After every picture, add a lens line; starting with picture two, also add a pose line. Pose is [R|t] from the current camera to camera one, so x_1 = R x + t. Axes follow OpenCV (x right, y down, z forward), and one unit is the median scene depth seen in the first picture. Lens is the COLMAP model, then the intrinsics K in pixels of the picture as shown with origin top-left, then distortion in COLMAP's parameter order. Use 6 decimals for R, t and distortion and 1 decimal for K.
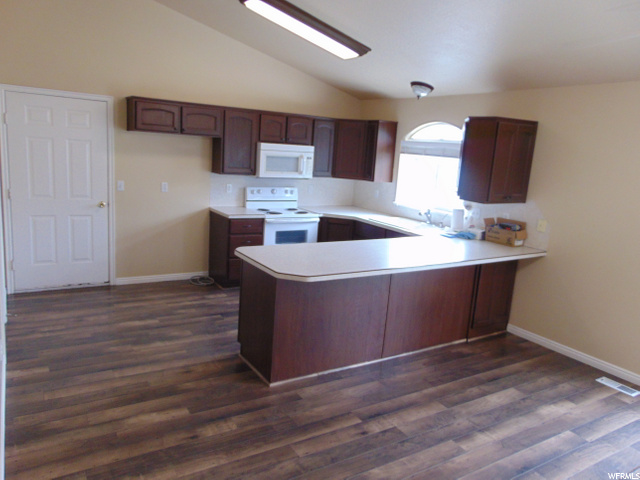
lens RADIAL K [[478.8, 0, 319.4], [0, 478.8, 235.0], [0, 0, 1]] dist [-0.023119, 0.053079]
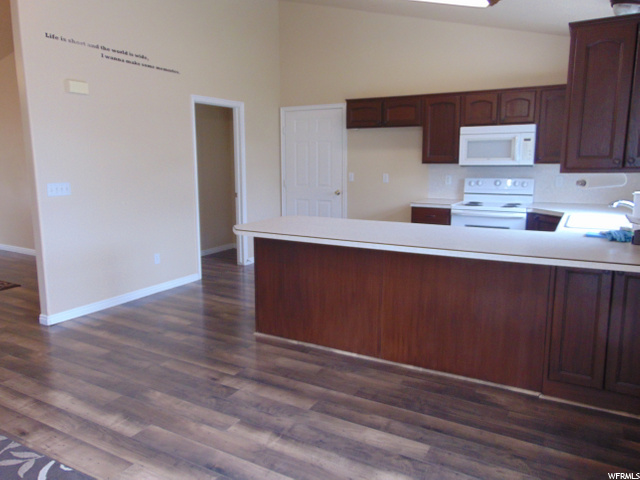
lens RADIAL K [[478.8, 0, 318.7], [0, 478.8, 242.2], [0, 0, 1]] dist [-0.023119, 0.053079]
pose [[0.472480, 0.082611, -0.877461, 0.782486], [-0.121088, 0.992241, 0.028216, 0.044186], [0.872984, 0.092918, 0.478817, 0.482781]]
